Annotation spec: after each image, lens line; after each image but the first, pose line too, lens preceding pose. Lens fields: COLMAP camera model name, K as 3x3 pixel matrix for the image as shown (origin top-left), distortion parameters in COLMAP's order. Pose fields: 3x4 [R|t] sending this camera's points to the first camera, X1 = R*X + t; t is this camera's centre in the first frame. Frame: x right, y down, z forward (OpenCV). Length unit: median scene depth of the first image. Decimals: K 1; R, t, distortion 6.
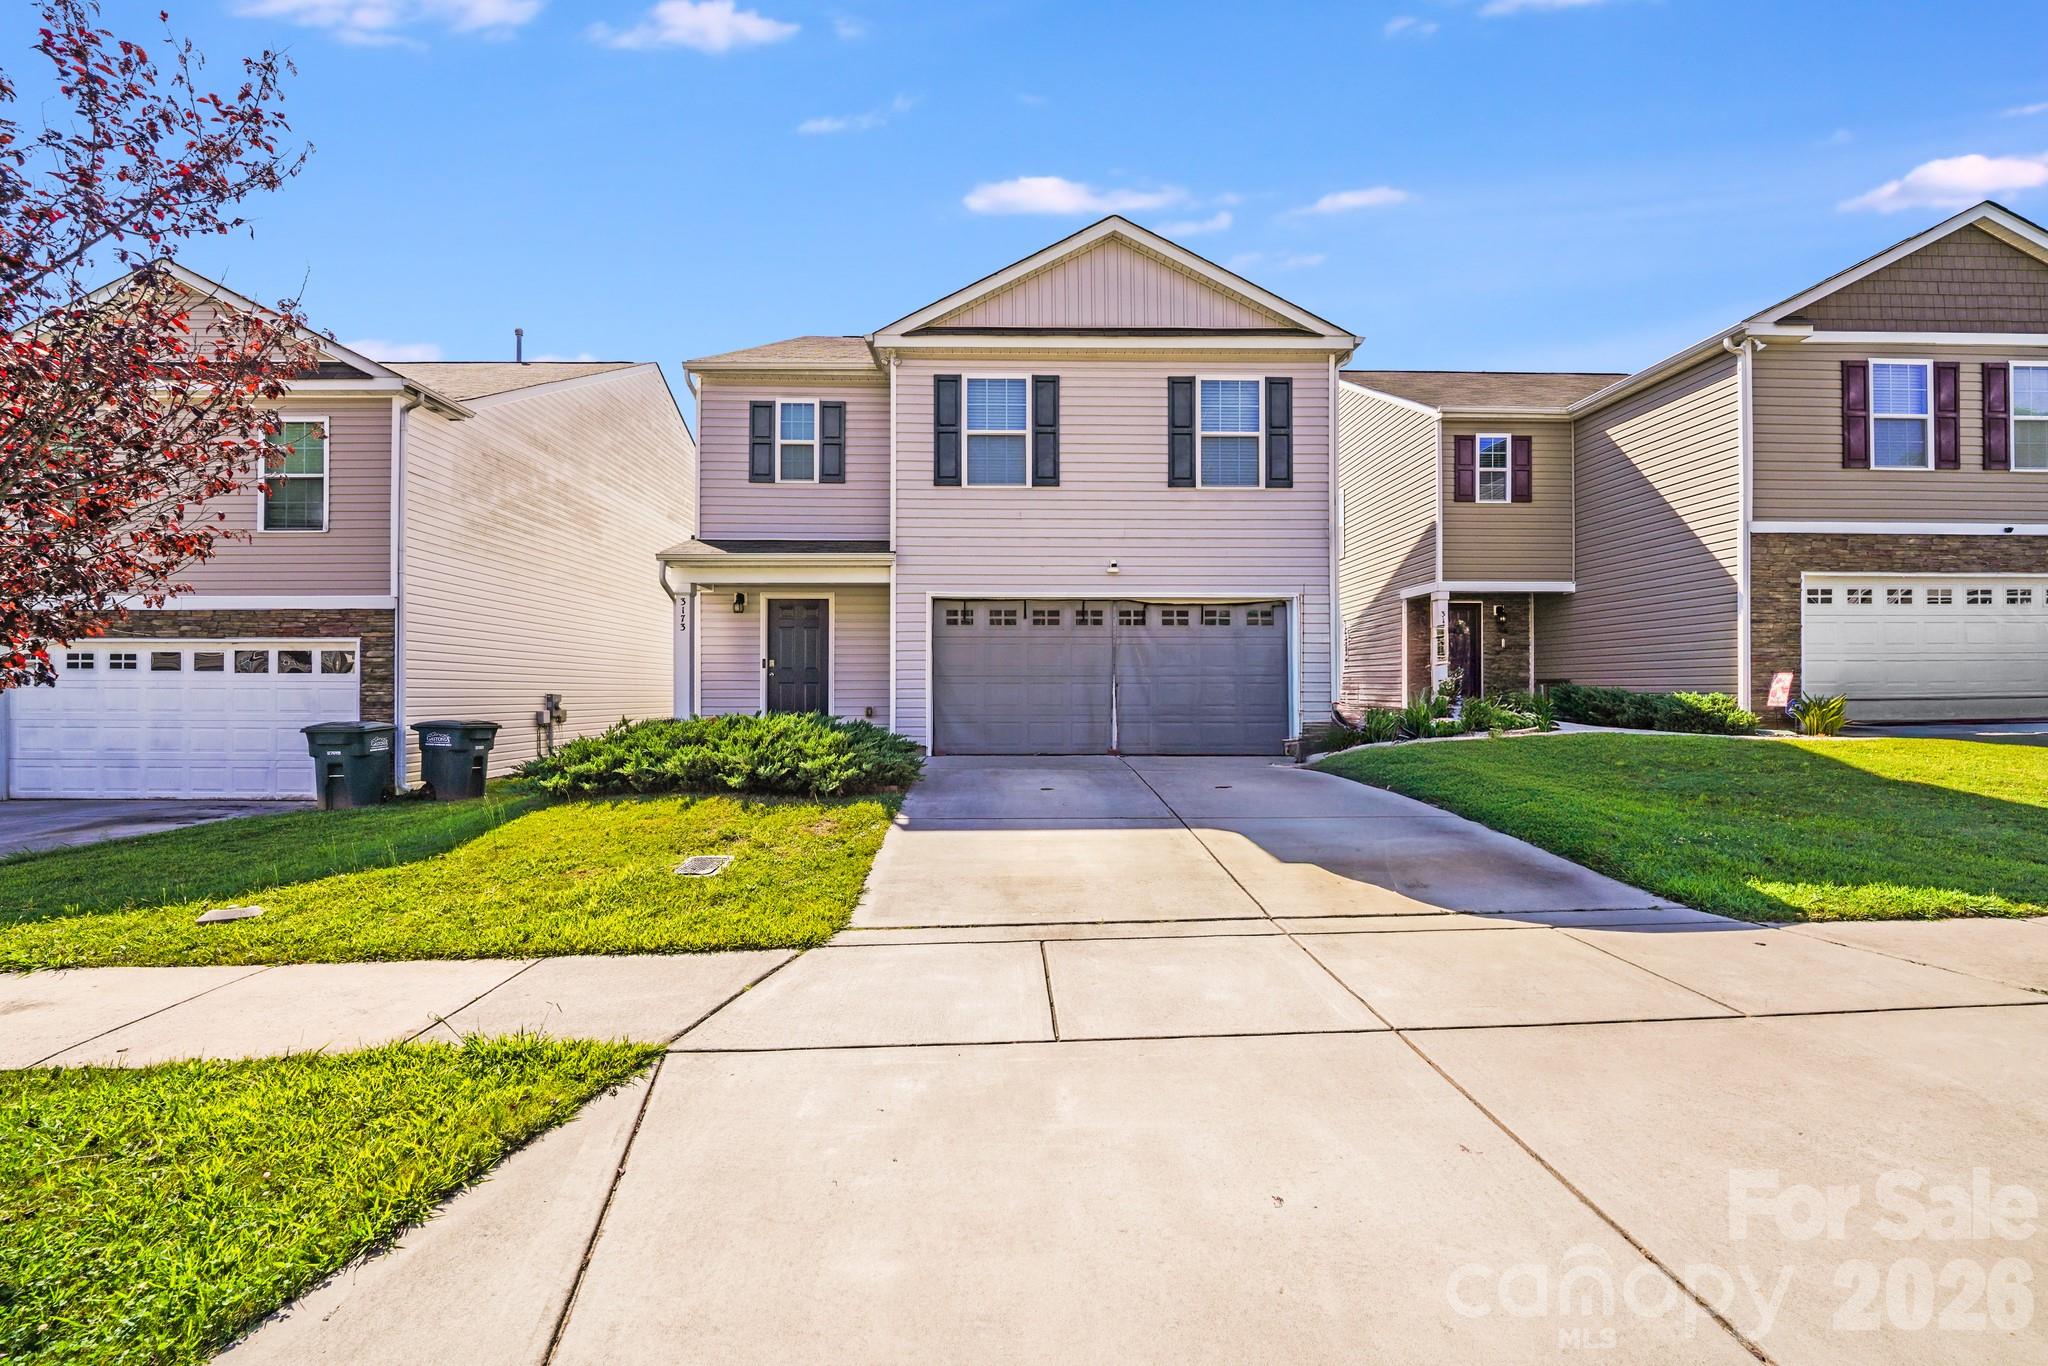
lens RADIAL K [[847.7, 0, 1031.8], [0, 847.7, 694.2], [0, 0, 1]] dist [-0.014236, -0.000372]
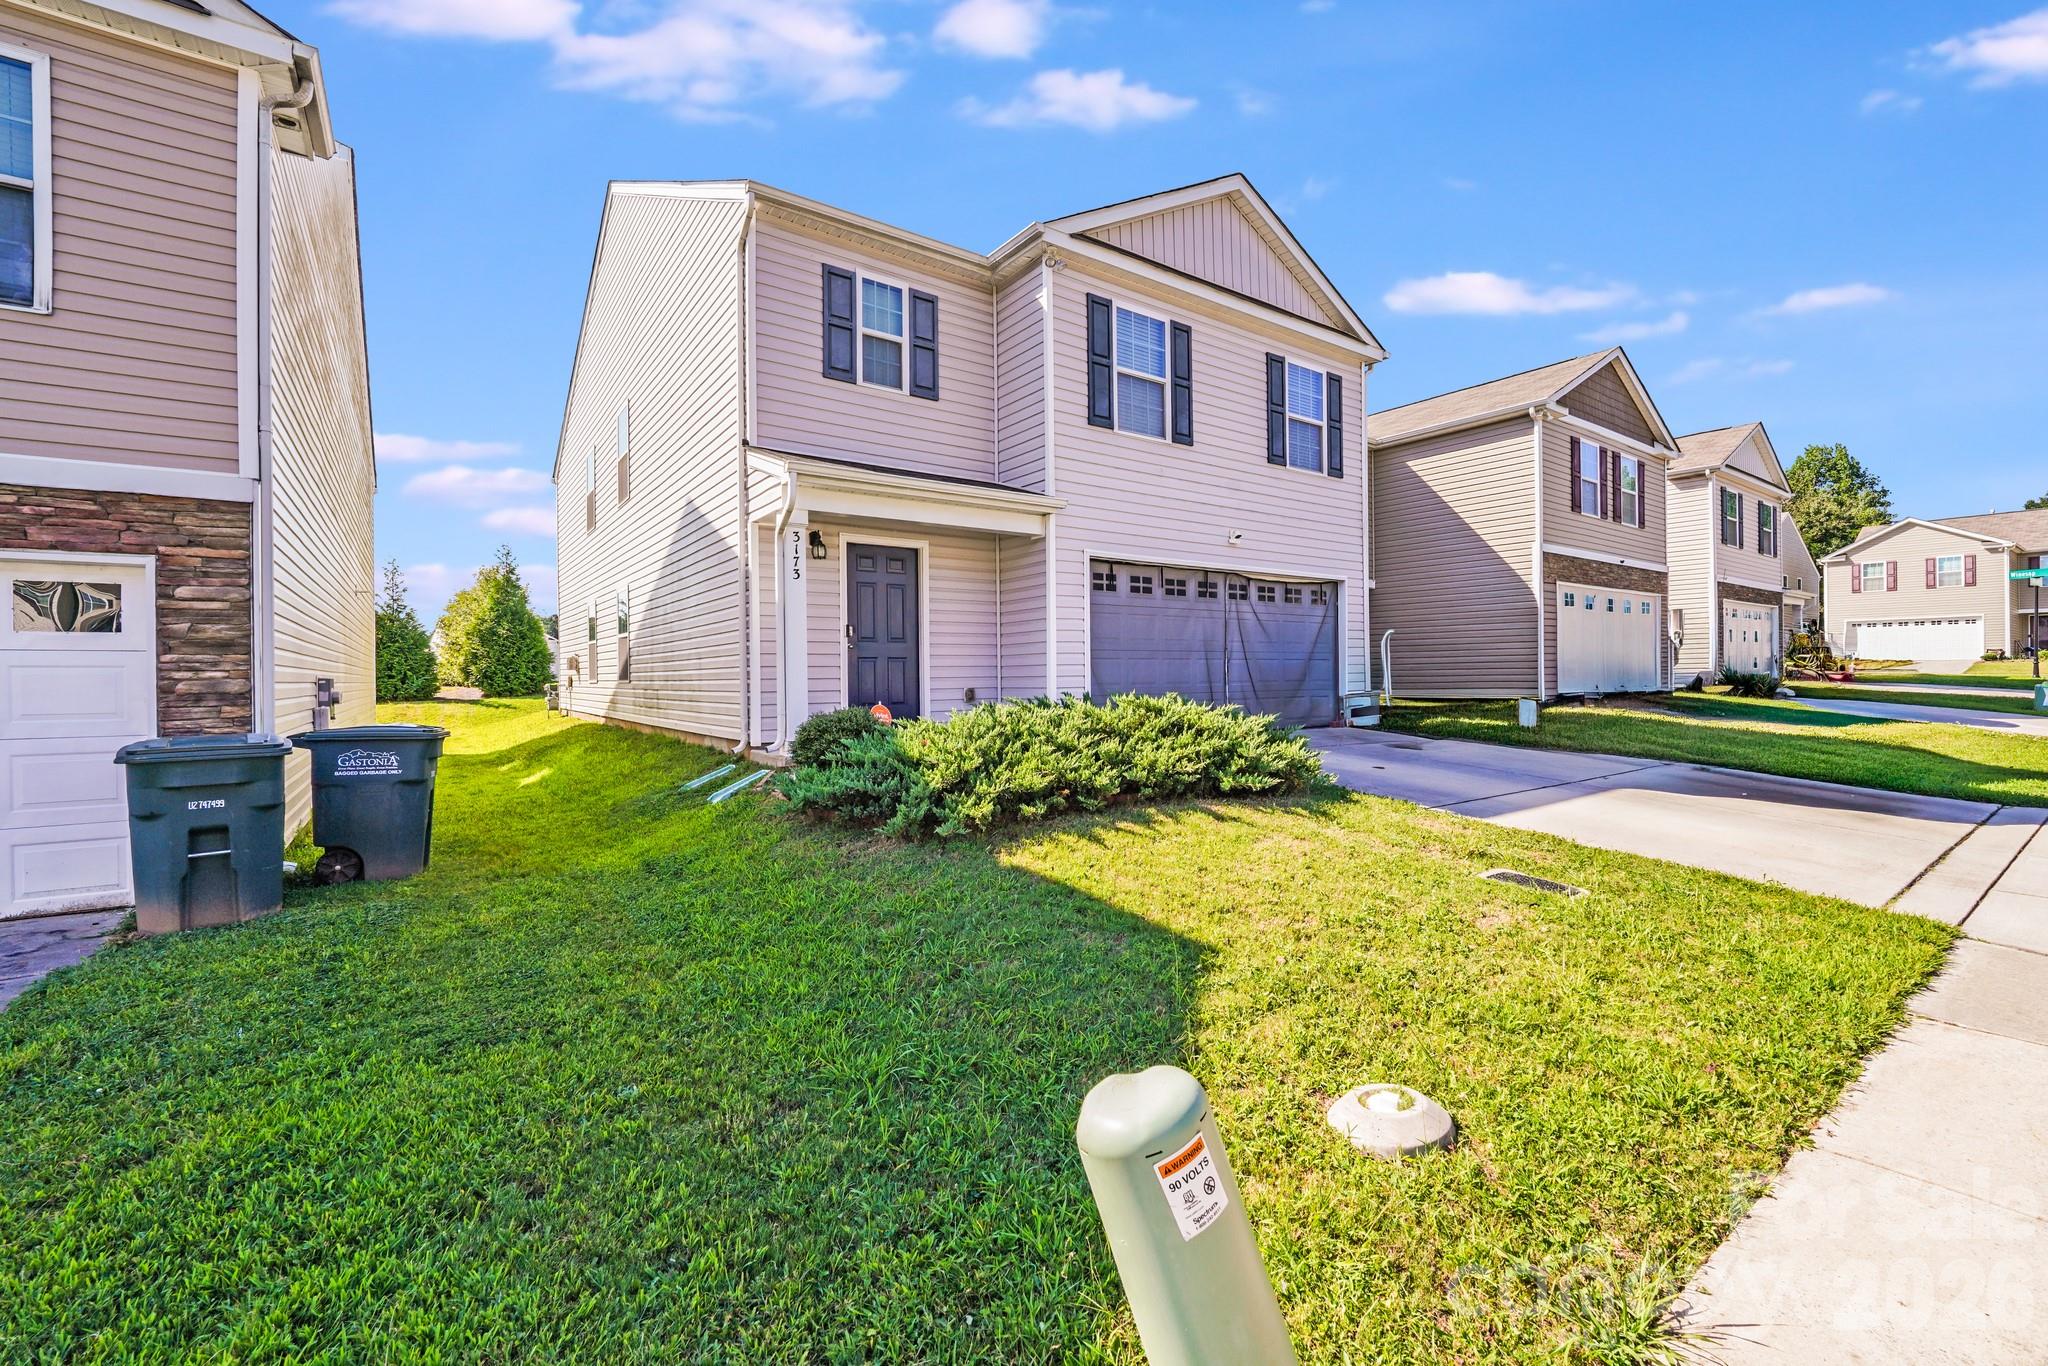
lens RADIAL K [[847.7, 0, 1029.6], [0, 847.7, 682.8], [0, 0, 1]] dist [-0.014236, -0.000372]
pose [[0.827494, -0.012774, 0.561330, -0.631394], [0.009419, 0.999916, 0.008870, 0.003450], [-0.561396, -0.002053, 0.827545, 0.328728]]
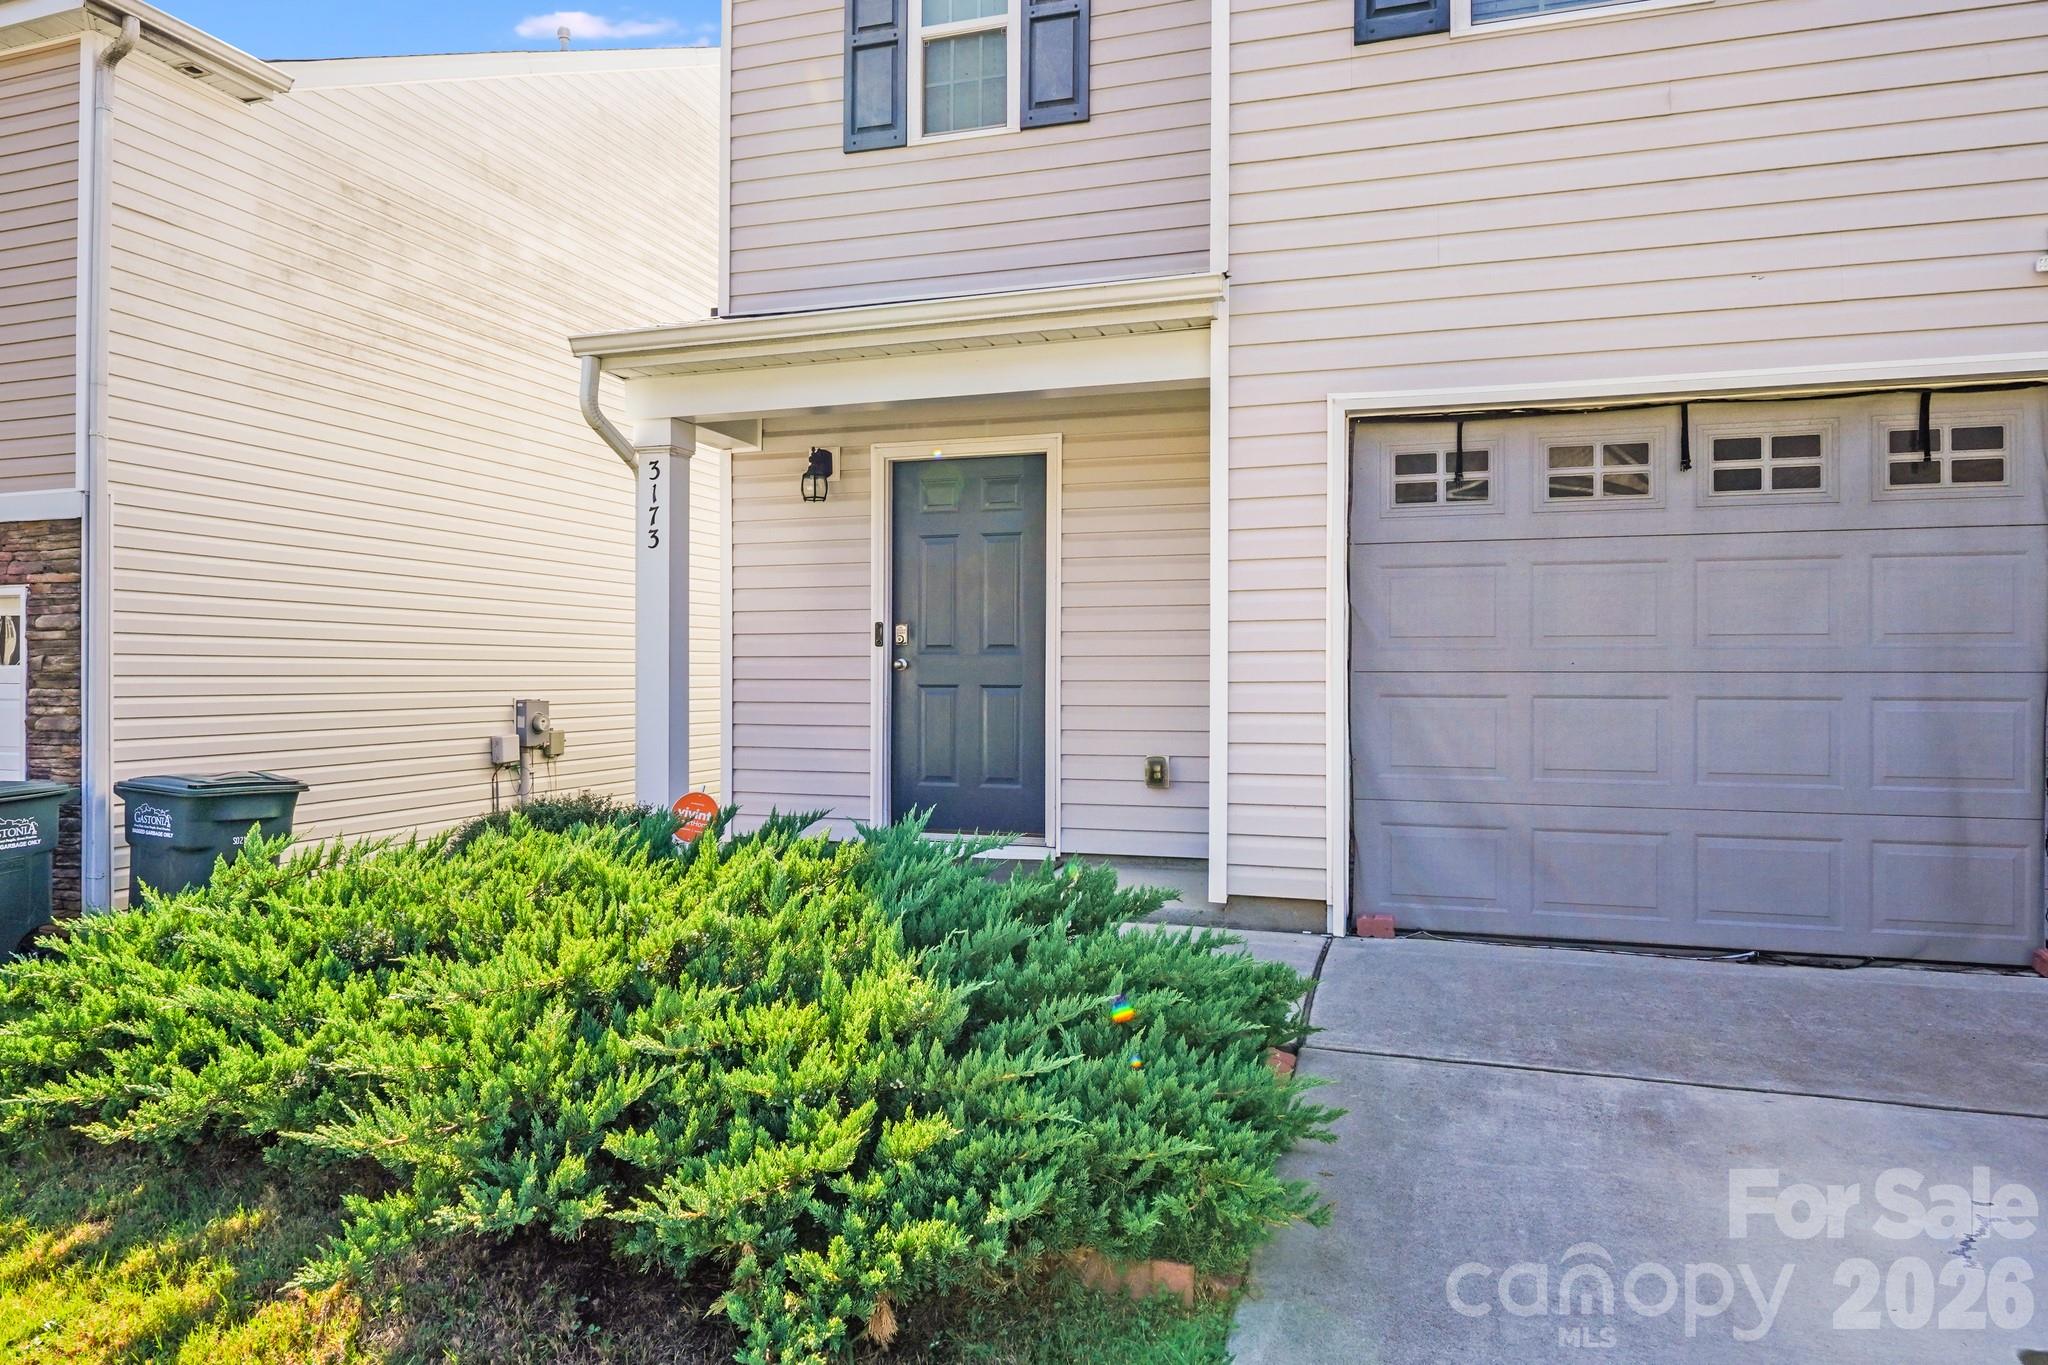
lens RADIAL K [[1289.3, 0, 1014.8], [0, 1289.3, 671.3], [0, 0, 1]] dist [-0.007078, -0.001963]
pose [[0.939472, 0.001125, -0.342625, -0.070412], [-0.001240, 0.999999, -0.000116, -0.021418], [0.342624, 0.000534, 0.939472, 0.517737]]
